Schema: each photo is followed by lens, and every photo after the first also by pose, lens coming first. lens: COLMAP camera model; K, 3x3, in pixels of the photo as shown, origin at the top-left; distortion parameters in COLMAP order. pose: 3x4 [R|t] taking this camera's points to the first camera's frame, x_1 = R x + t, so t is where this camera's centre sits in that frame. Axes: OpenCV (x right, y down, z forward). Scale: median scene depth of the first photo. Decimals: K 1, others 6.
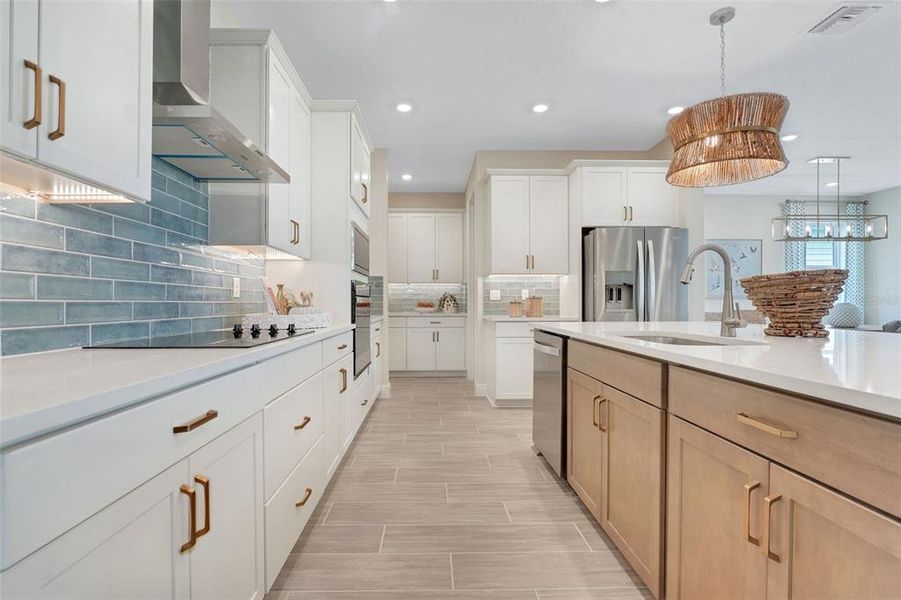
lens RADIAL K [[412.2, 0, 434.3], [0, 412.2, 303.5], [0, 0, 1]] dist [-0.015511, 0.000794]
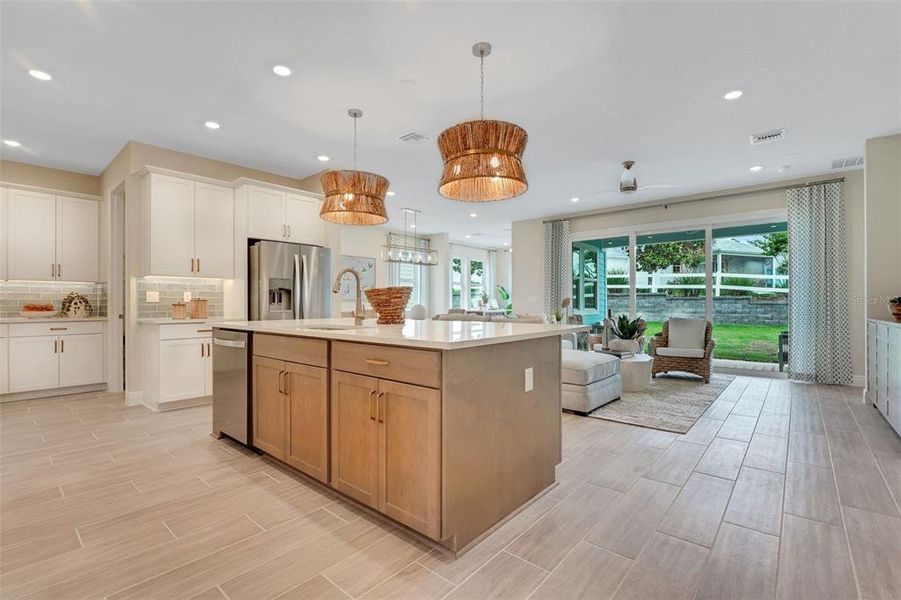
lens RADIAL K [[412.2, 0, 445.0], [0, 412.2, 301.3], [0, 0, 1]] dist [-0.015511, 0.000794]
pose [[0.664968, 0.004323, 0.746859, -0.185206], [0.003142, 0.999958, -0.008586, 0.000281], [-0.746865, 0.008056, 0.664927, -0.231532]]
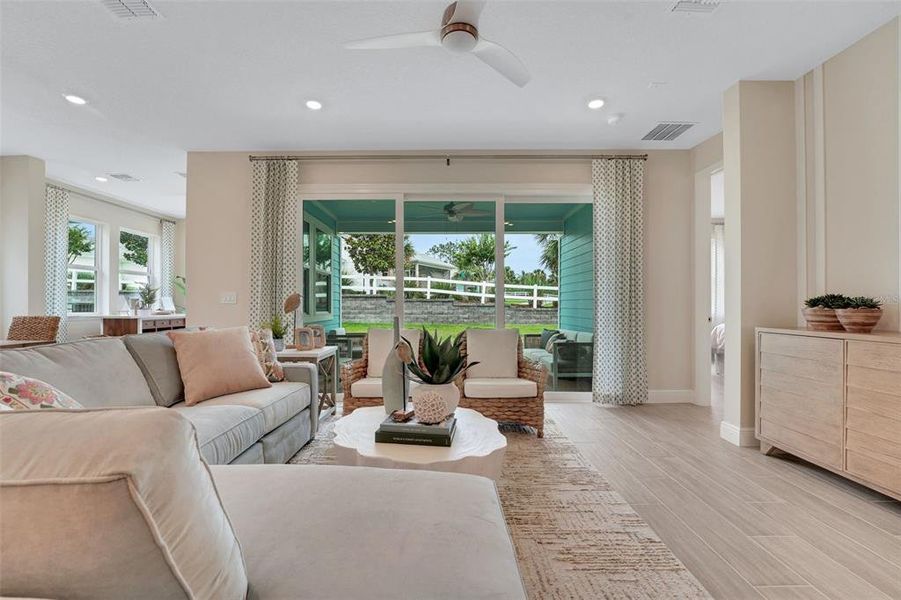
lens RADIAL K [[350.0, 0, 434.9], [0, 350.0, 303.6], [0, 0, 1]] dist [-0.017090, 0.000085]
pose [[0.025833, 0.005462, 0.999651, 1.103380], [0.000075, 0.999985, -0.005466, -0.003441], [-0.999666, 0.000216, 0.025832, 0.418578]]
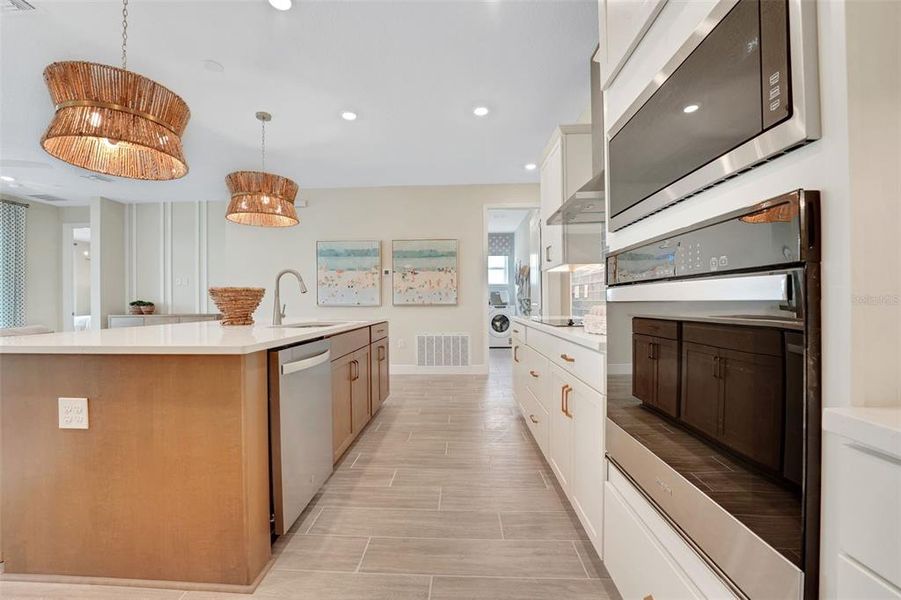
lens RADIAL K [[355.2, 0, 445.9], [0, 355.2, 304.1], [0, 0, 1]] dist [-0.000466, -0.000097]
pose [[-0.998337, 0.013358, 0.056073, -0.030778], [0.014028, 0.999835, 0.011559, -0.006383], [-0.055910, 0.012326, -0.998360, 1.538301]]
